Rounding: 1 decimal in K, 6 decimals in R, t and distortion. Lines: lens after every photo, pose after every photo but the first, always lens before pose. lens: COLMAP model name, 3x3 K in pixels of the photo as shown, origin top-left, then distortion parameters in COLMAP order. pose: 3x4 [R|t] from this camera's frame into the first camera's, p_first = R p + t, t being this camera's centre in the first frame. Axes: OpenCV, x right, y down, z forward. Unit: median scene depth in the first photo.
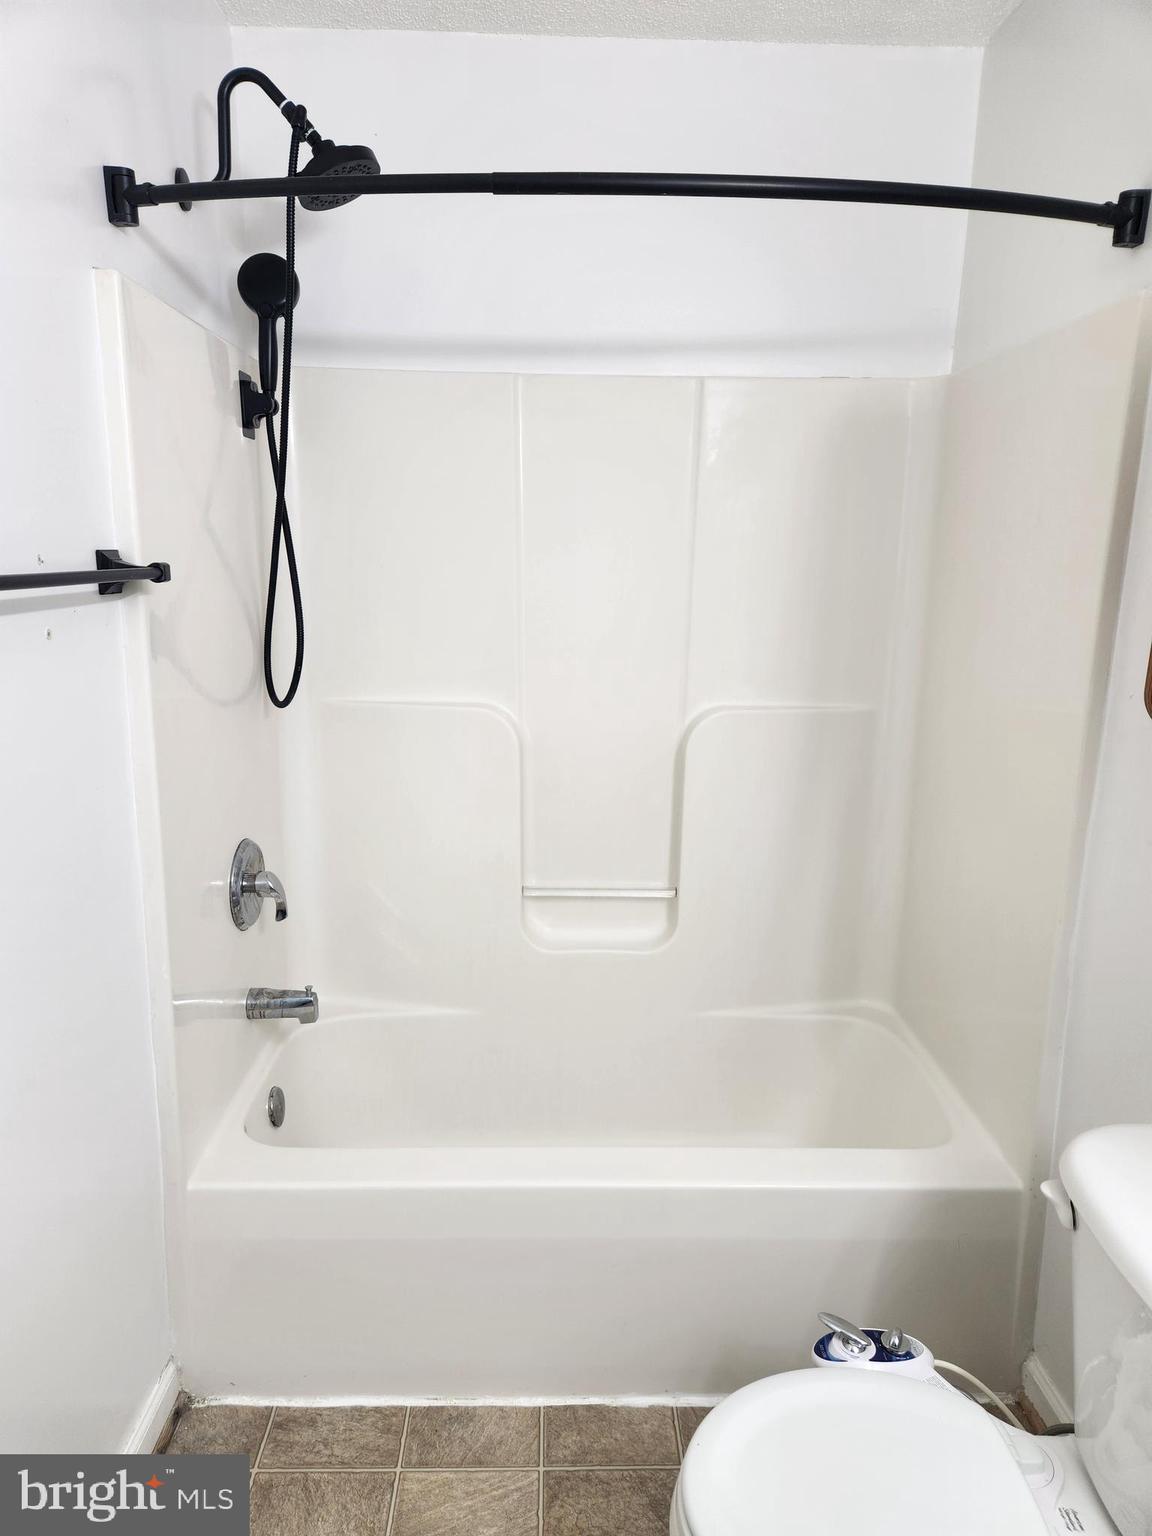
lens RADIAL K [[1029.8, 0, 576.0], [0, 1029.8, 768.0], [0, 0, 1]] dist [0.083017, -0.083355]
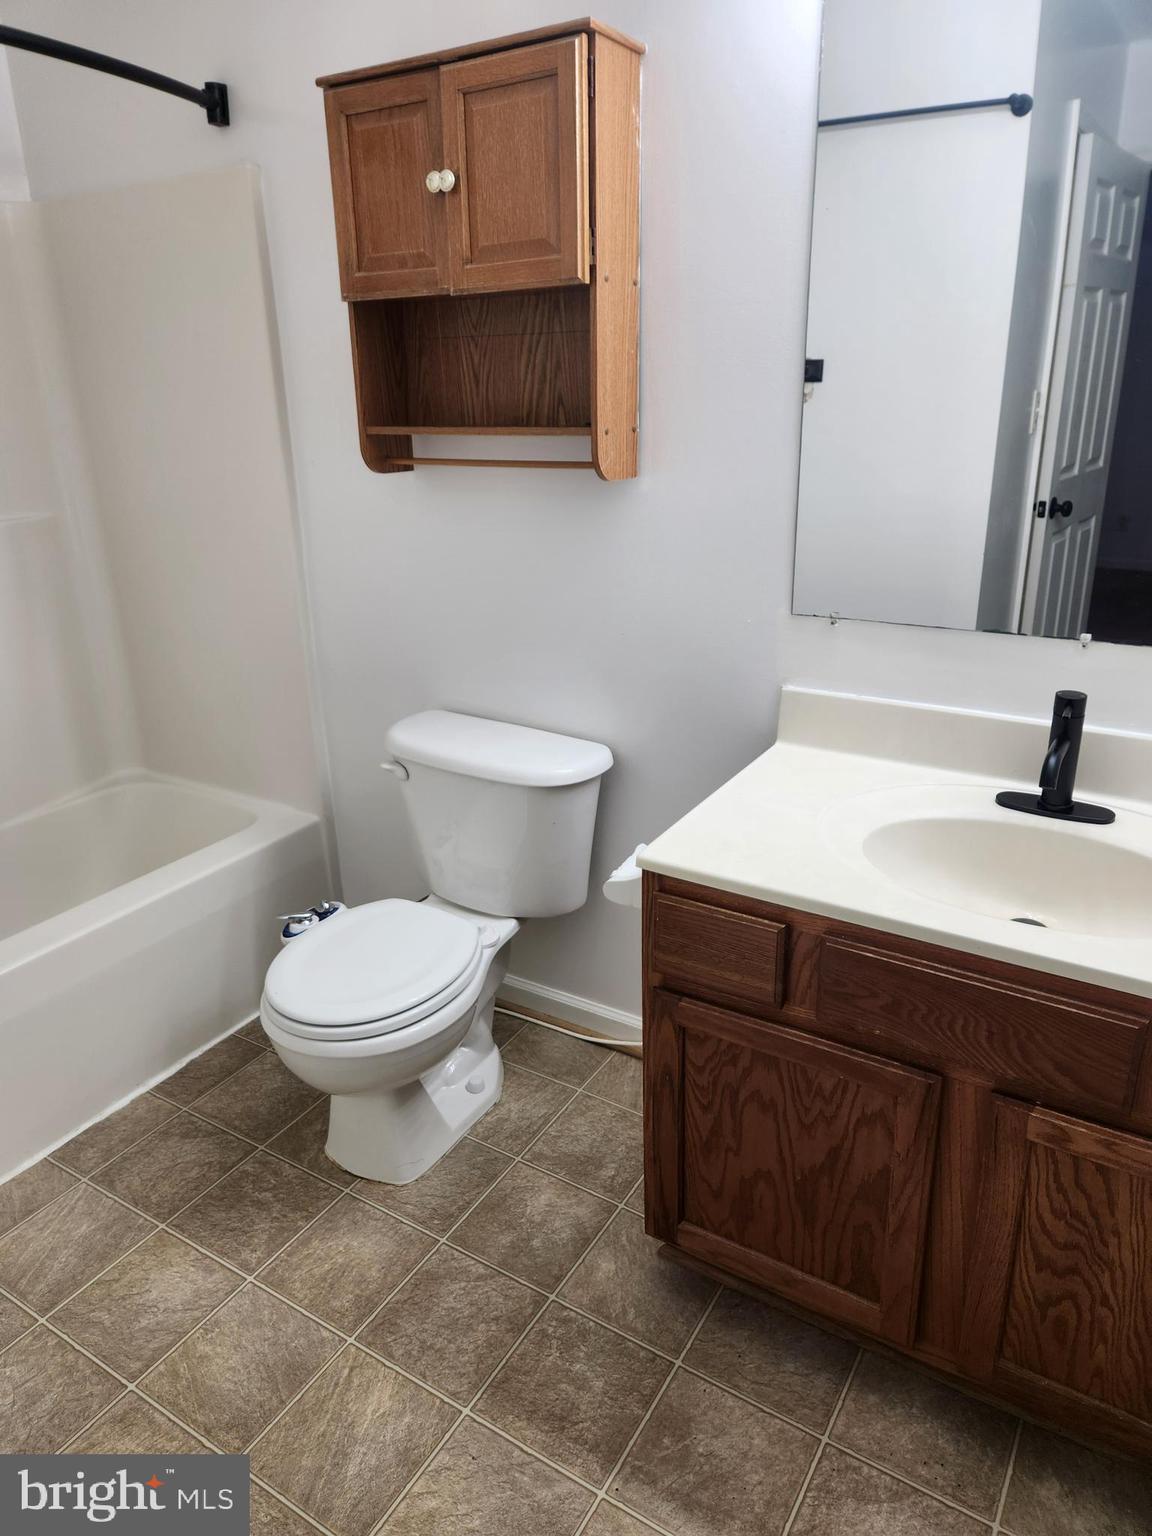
lens RADIAL K [[1029.8, 0, 576.0], [0, 1029.8, 768.0], [0, 0, 1]] dist [0.083017, -0.083355]
pose [[0.561547, -0.331417, 0.758174, -0.453298], [0.207515, 0.943407, 0.258690, 0.032884], [-0.801001, 0.012066, 0.598542, -0.159936]]
